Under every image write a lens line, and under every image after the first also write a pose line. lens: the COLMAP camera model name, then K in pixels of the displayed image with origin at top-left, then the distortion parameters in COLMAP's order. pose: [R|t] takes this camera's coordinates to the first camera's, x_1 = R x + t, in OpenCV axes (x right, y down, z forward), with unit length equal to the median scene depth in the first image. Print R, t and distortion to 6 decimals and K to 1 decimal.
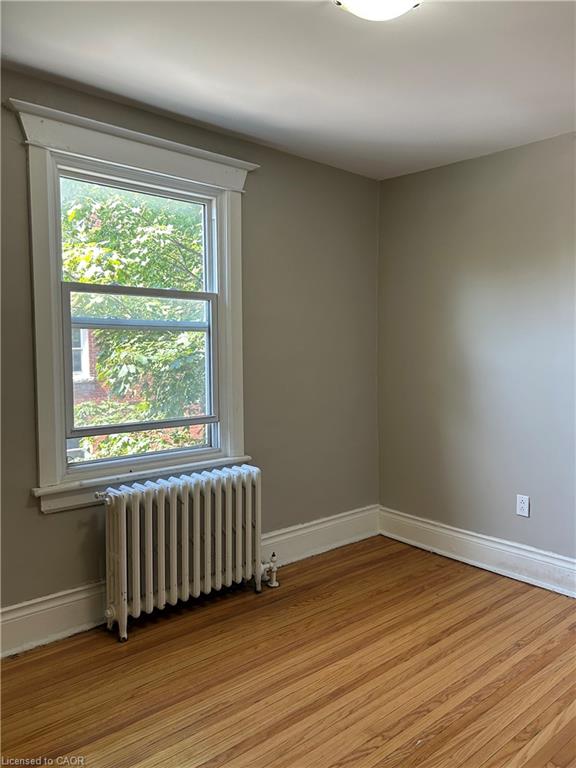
lens RADIAL K [[589.9, 0, 290.0], [0, 589.9, 380.8], [0, 0, 1]] dist [0.049306, -0.011755]
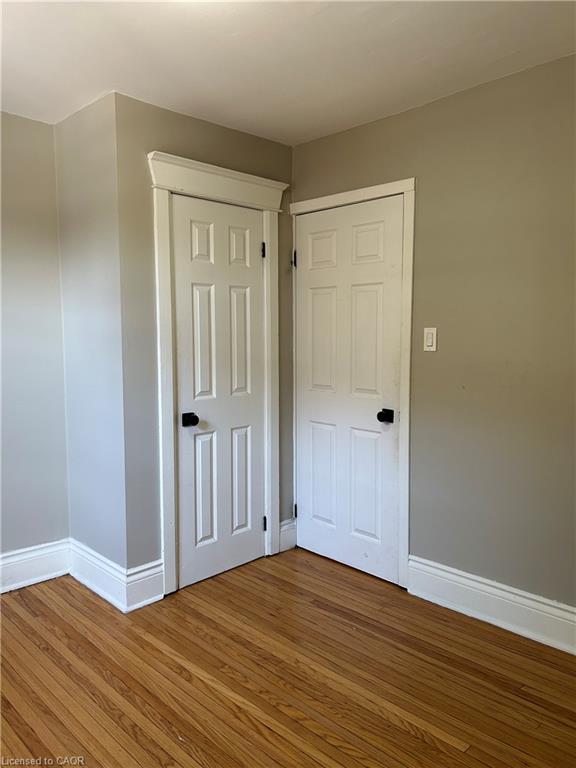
lens RADIAL K [[589.9, 0, 288.7], [0, 589.9, 389.2], [0, 0, 1]] dist [0.049306, -0.011755]
pose [[-0.050870, -0.086547, 0.994948, -0.531716], [0.046974, 0.994928, 0.088947, -0.033685], [-0.997600, 0.051261, -0.046547, 0.621614]]
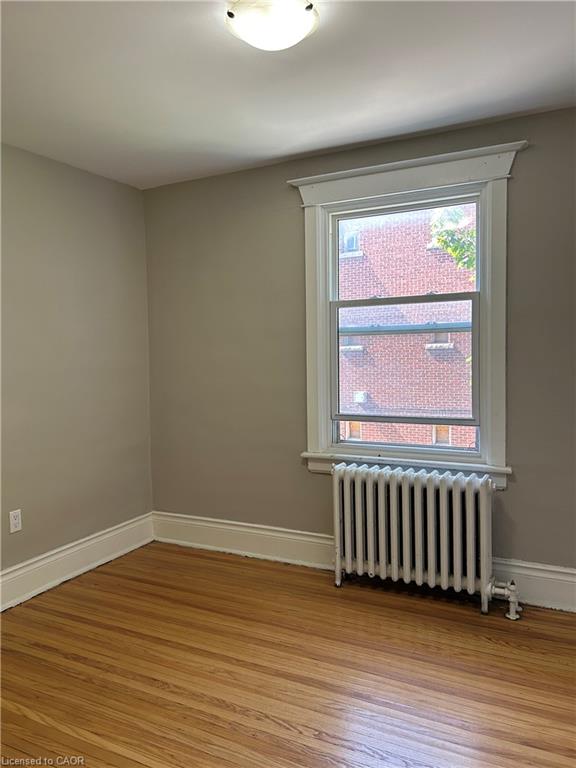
lens RADIAL K [[589.9, 0, 288.4], [0, 589.9, 386.6], [0, 0, 1]] dist [0.049306, -0.011755]
pose [[0.369421, 0.048678, -0.927986, 0.792507], [-0.035933, 0.998628, 0.038079, -0.024567], [0.928567, 0.019278, 0.370663, 0.425769]]
